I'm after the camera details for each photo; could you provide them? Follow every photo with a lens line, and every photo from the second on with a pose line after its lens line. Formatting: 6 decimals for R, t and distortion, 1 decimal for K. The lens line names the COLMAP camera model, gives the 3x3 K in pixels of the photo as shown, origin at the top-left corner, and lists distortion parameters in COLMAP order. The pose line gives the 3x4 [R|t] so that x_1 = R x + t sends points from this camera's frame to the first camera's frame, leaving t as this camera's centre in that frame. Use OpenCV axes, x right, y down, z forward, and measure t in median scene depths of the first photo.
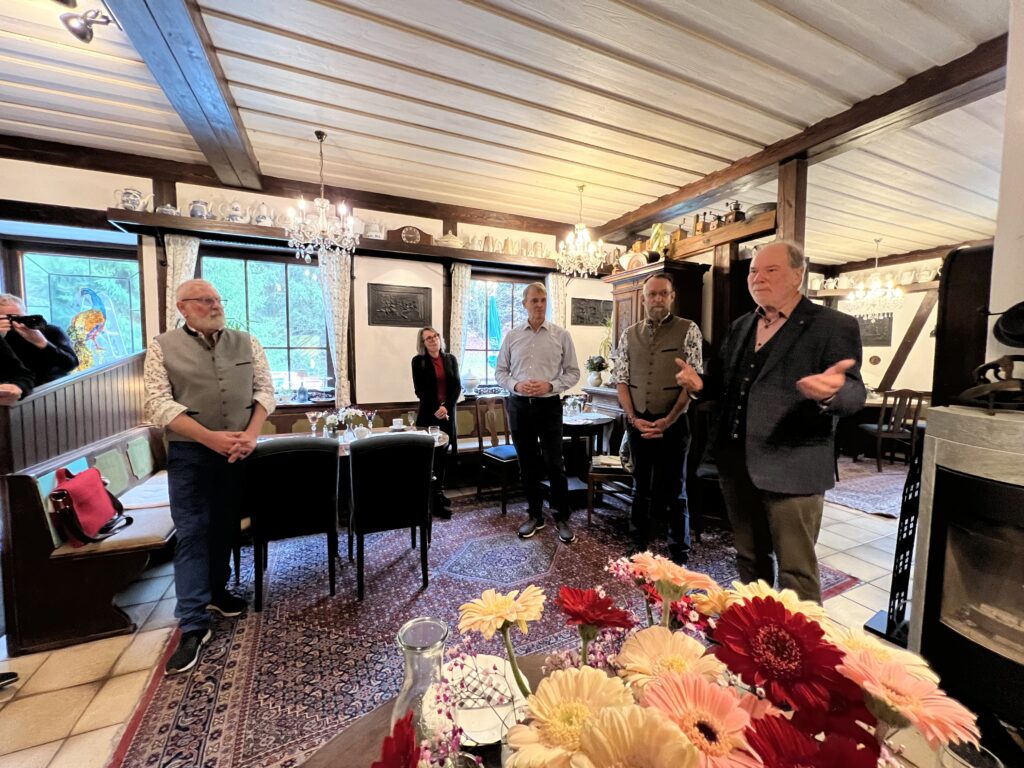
lens RADIAL K [[406.4, 0, 509.3], [0, 406.4, 382.3], [0, 0, 1]] dist [-0.003096, -0.000327]
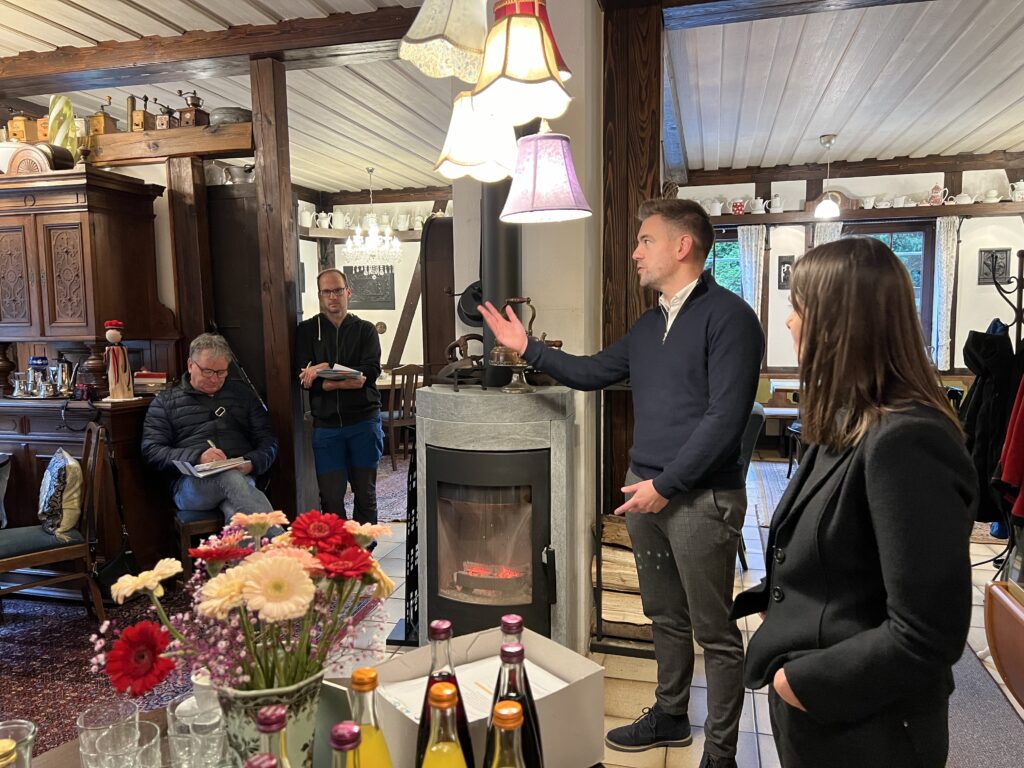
lens RADIAL K [[759.8, 0, 510.8], [0, 759.8, 391.9], [0, 0, 1]] dist [0.062690, -0.067255]
pose [[0.623821, -0.088833, 0.776503, -0.111629], [0.064660, 0.995980, 0.061996, -0.012950], [-0.778888, 0.011534, 0.627057, -0.145510]]
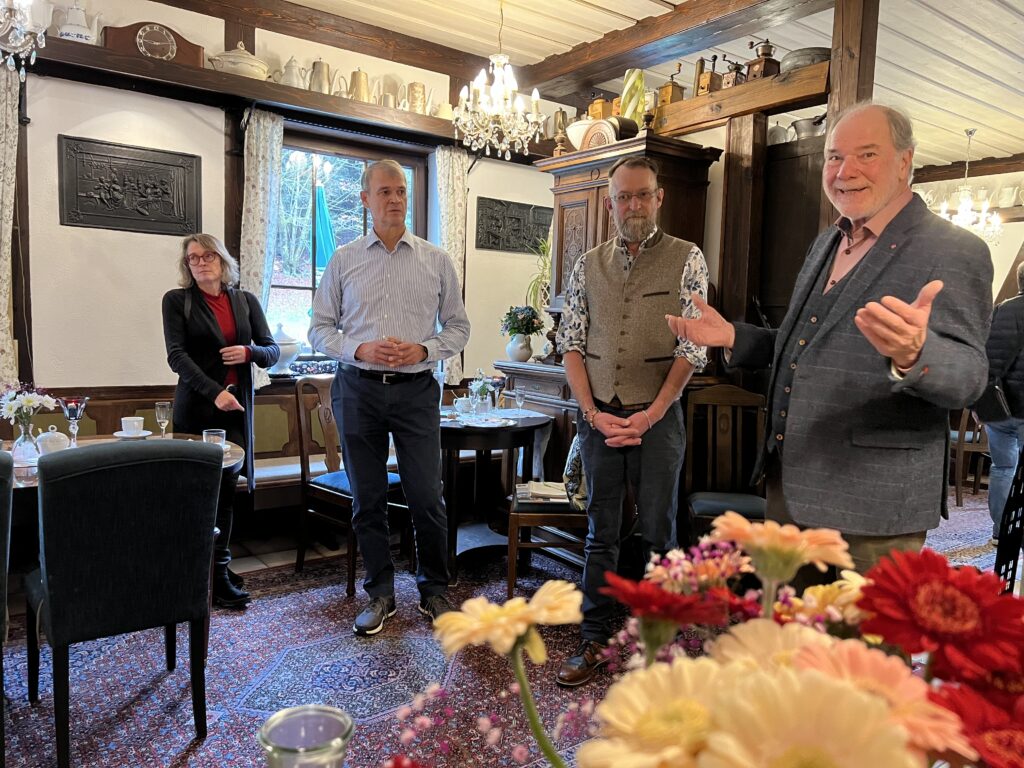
lens RADIAL K [[759.8, 0, 510.8], [0, 759.8, 391.9], [0, 0, 1]] dist [0.062690, -0.067255]
pose [[0.976712, 0.007296, 0.214428, -0.024189], [-0.015193, 0.999265, 0.035204, 0.017800], [-0.214014, -0.037642, 0.976105, -0.007479]]
